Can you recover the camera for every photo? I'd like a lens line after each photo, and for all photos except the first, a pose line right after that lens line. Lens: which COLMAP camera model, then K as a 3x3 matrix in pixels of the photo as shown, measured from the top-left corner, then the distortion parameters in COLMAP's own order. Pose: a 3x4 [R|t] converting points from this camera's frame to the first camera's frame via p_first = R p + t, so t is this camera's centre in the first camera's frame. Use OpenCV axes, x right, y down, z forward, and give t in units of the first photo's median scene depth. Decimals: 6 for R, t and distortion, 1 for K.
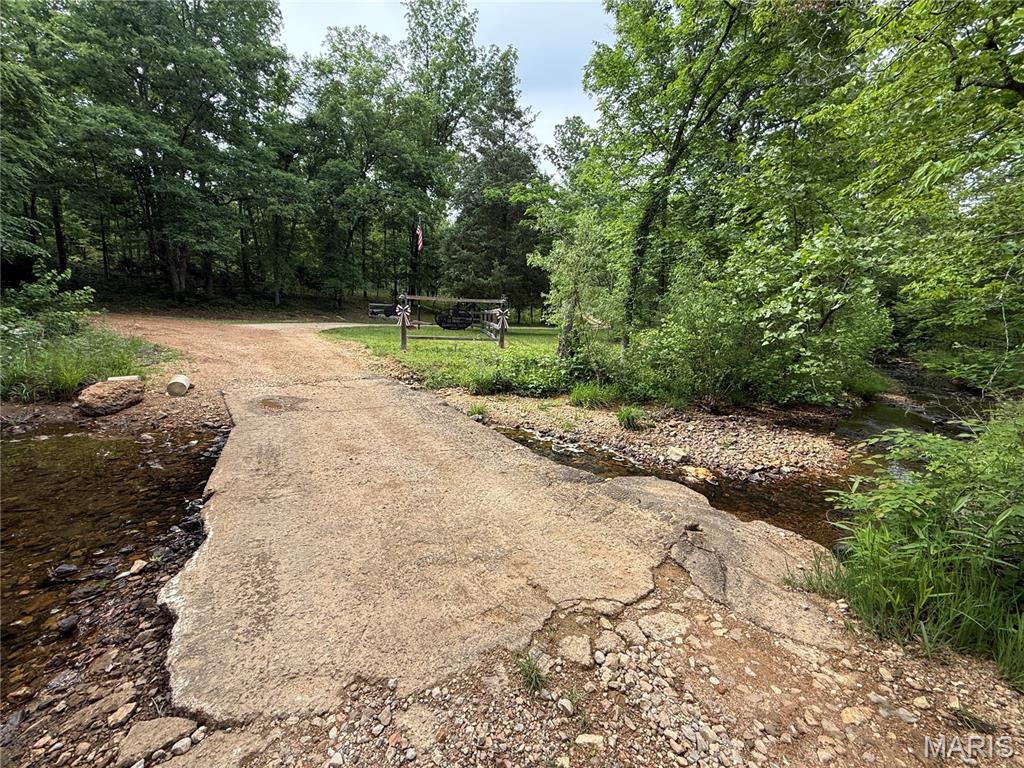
lens RADIAL K [[406.8, 0, 506.6], [0, 406.8, 385.5], [0, 0, 1]] dist [-0.000258, 0.000014]
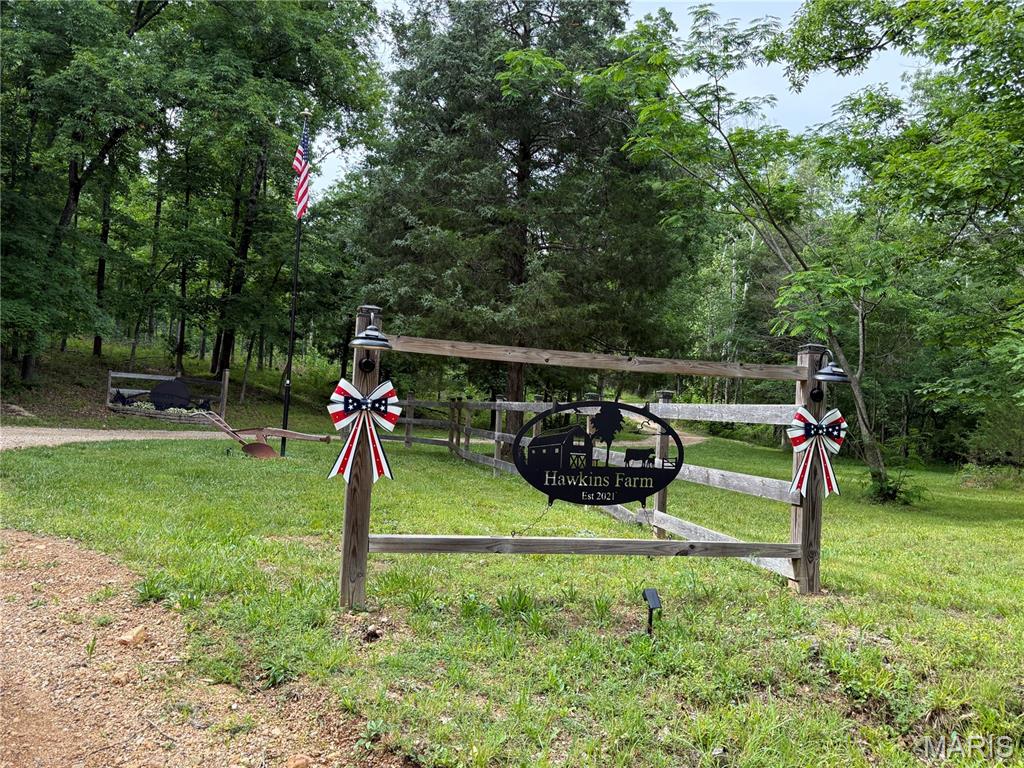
lens RADIAL K [[852.7, 0, 512.0], [0, 852.7, 384.0], [0, 0, 1]] dist [-0.004538, -0.008625]
pose [[0.990278, 0.022389, 0.137288, -0.138107], [0.004817, 0.980851, -0.194700, -0.066528], [-0.139018, 0.193469, 0.971207, 0.340512]]
